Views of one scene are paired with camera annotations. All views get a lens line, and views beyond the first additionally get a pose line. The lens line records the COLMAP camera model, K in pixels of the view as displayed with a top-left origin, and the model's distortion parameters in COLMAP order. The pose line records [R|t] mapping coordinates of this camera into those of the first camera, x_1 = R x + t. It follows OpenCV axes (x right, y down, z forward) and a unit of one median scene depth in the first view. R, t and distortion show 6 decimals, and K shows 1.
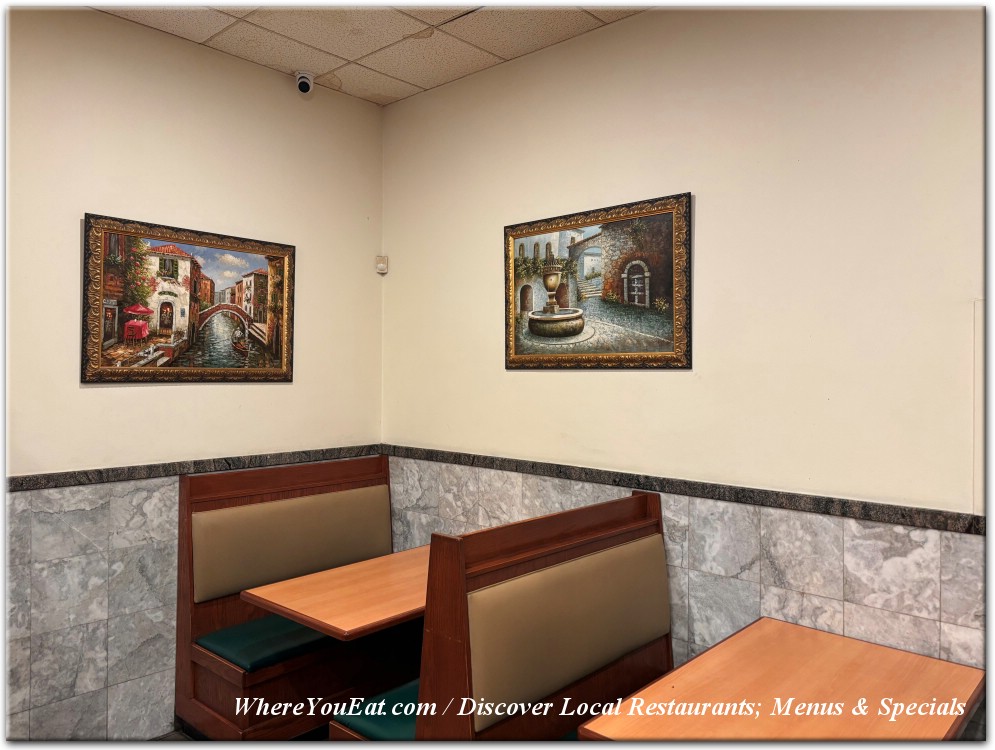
lens RADIAL K [[735.6, 0, 499.0], [0, 735.6, 370.6], [0, 0, 1]] dist [0.055973, -0.009777]
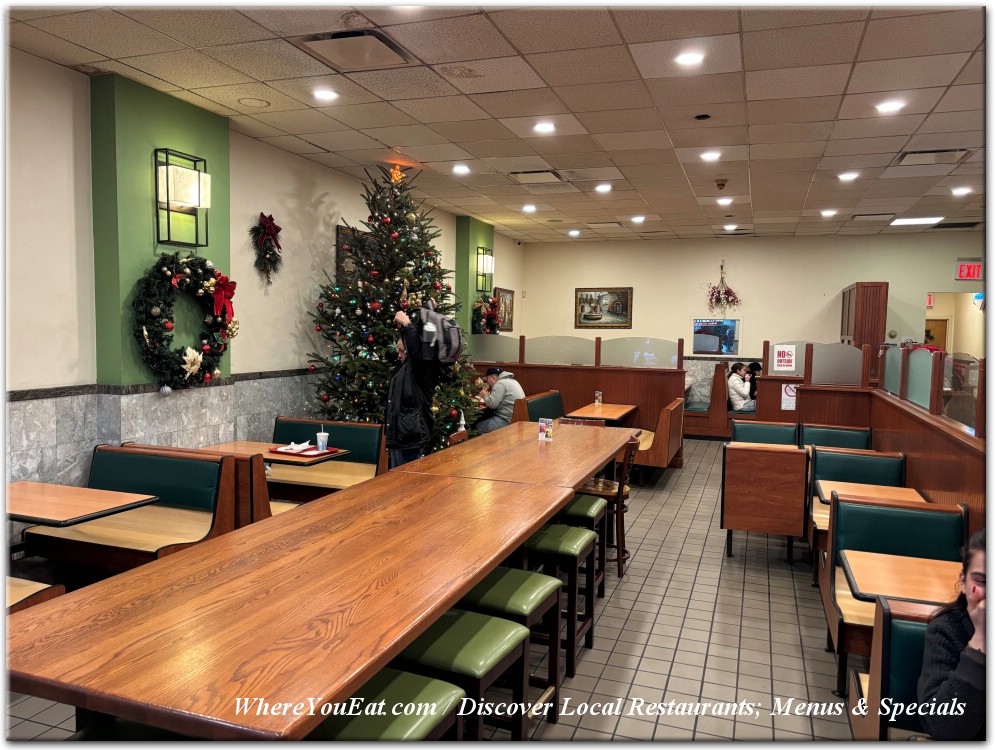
lens RADIAL K [[735.6, 0, 491.6], [0, 735.6, 366.5], [0, 0, 1]] dist [0.055973, -0.009777]
pose [[0.921801, -0.006401, 0.387610, -1.934071], [-0.011945, 0.998920, 0.044903, 0.030348], [-0.387479, -0.046022, 0.920729, -2.365329]]
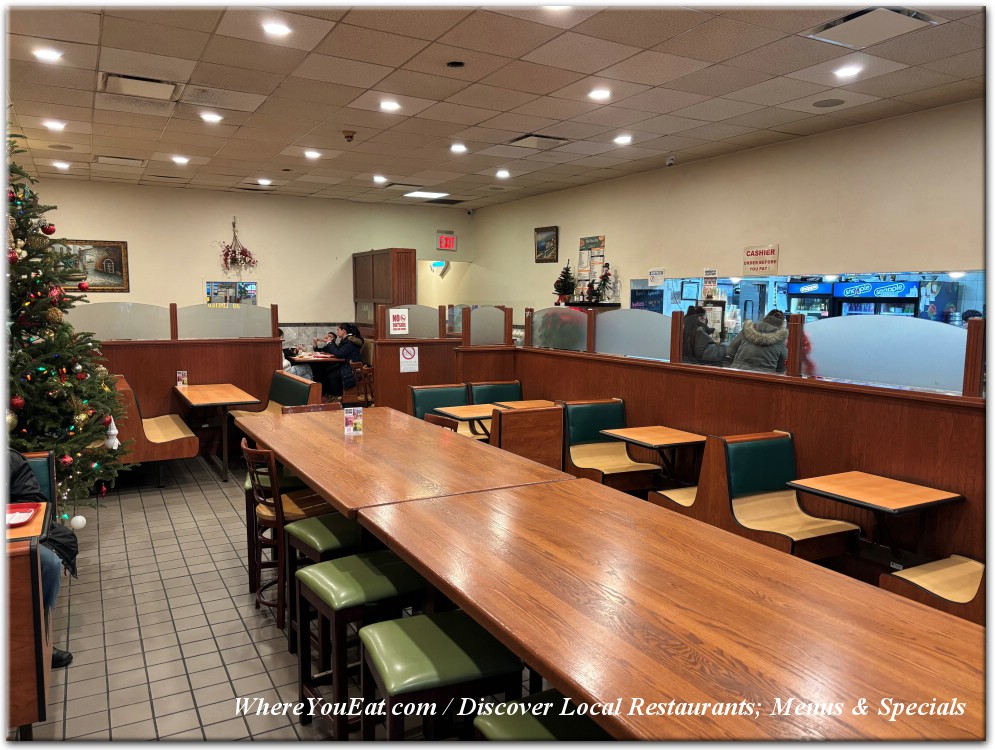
lens RADIAL K [[735.6, 0, 493.4], [0, 735.6, 385.6], [0, 0, 1]] dist [0.055973, -0.009777]
pose [[0.323152, -0.114961, 0.939339, -2.330289], [0.005042, 0.992789, 0.119768, 0.019564], [-0.946334, -0.033967, 0.321401, -1.627012]]
